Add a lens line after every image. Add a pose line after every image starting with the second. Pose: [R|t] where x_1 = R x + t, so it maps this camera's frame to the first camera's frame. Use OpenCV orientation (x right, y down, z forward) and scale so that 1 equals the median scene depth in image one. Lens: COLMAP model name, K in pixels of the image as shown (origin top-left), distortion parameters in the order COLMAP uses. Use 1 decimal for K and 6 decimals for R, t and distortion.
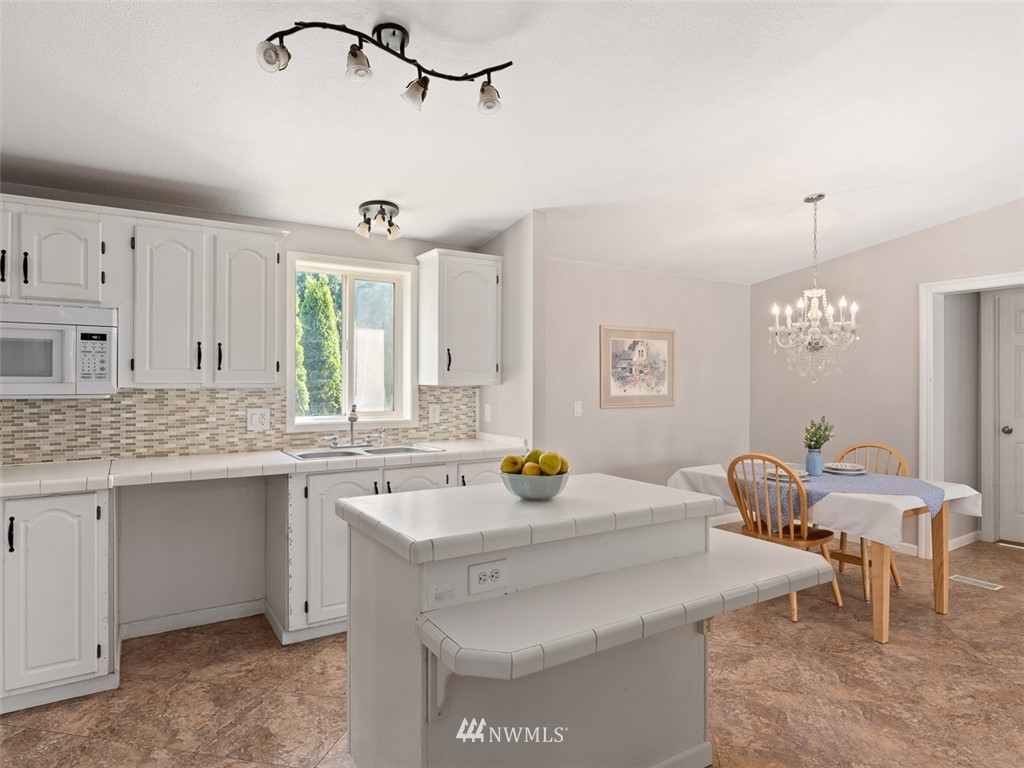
lens RADIAL K [[604.9, 0, 513.3], [0, 604.9, 380.8], [0, 0, 1]] dist [0.000364, -0.000050]
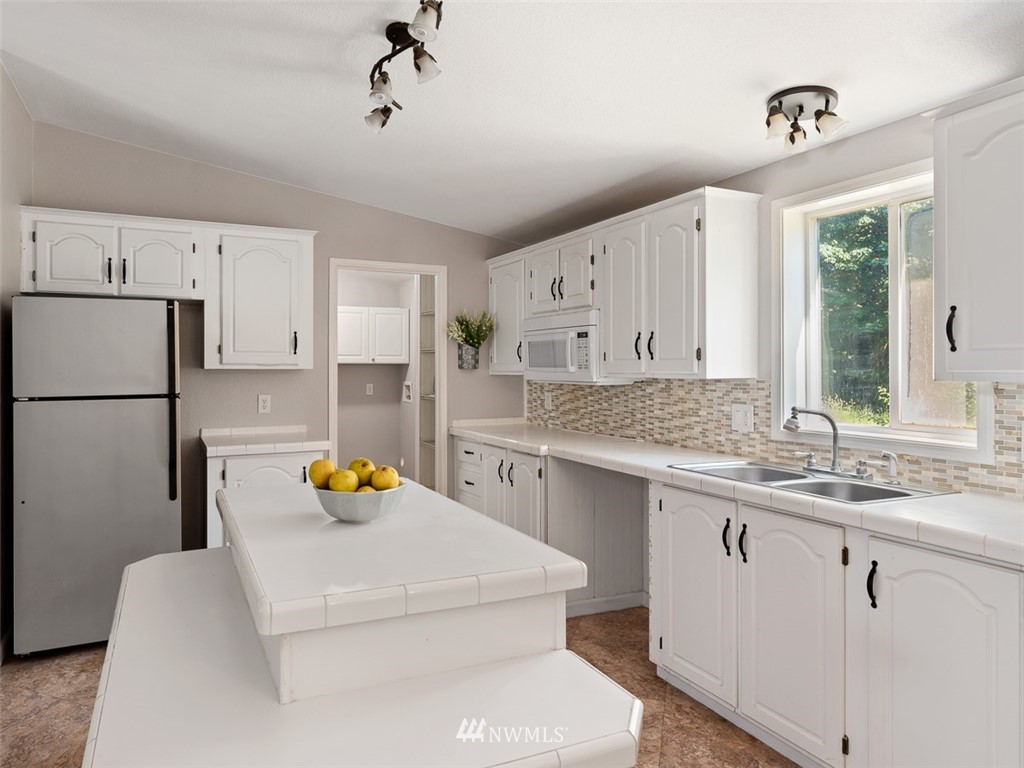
lens RADIAL K [[633.4, 0, 431.0], [0, 633.4, 367.6], [0, 0, 1]] dist [-0.006122, -0.001008]
pose [[-0.172710, -0.003177, -0.984968, 0.535356], [-0.000973, 0.999995, -0.003055, -0.001871], [0.984972, 0.000430, -0.172713, 0.785261]]
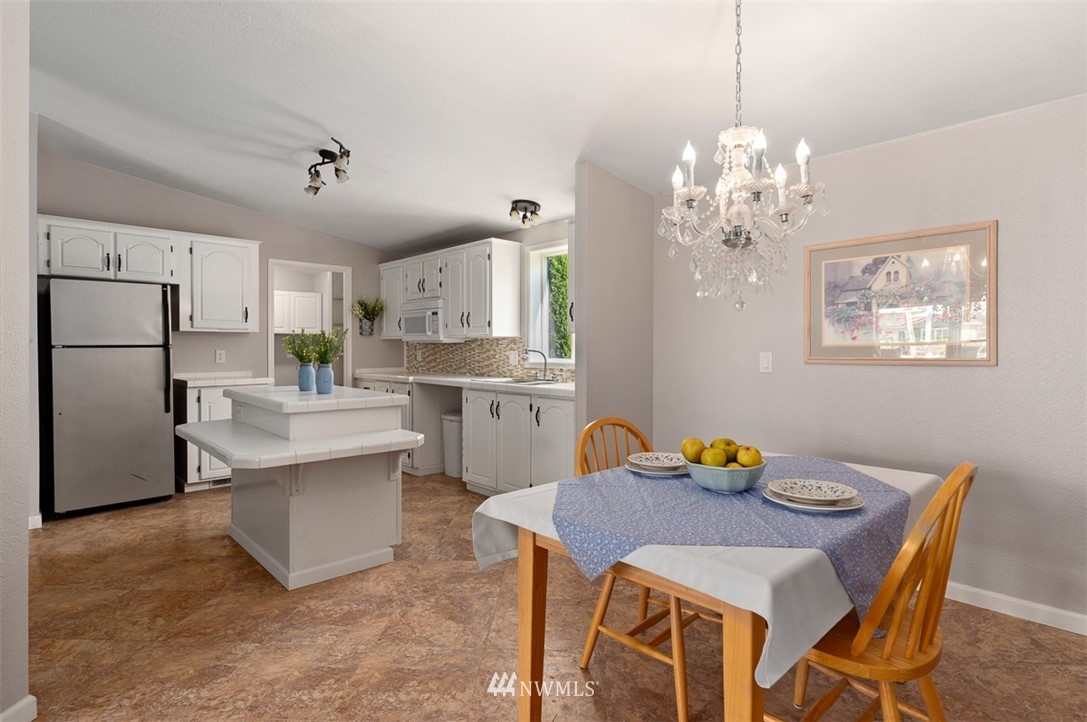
lens RADIAL K [[551.7, 0, 537.5], [0, 551.7, 352.7], [0, 0, 1]] dist [-0.003614, 0.000452]
pose [[0.177935, 0.006951, -0.984018, 1.088747], [-0.001025, 0.999976, 0.006878, 0.043601], [0.984042, -0.000215, 0.177938, 0.863288]]
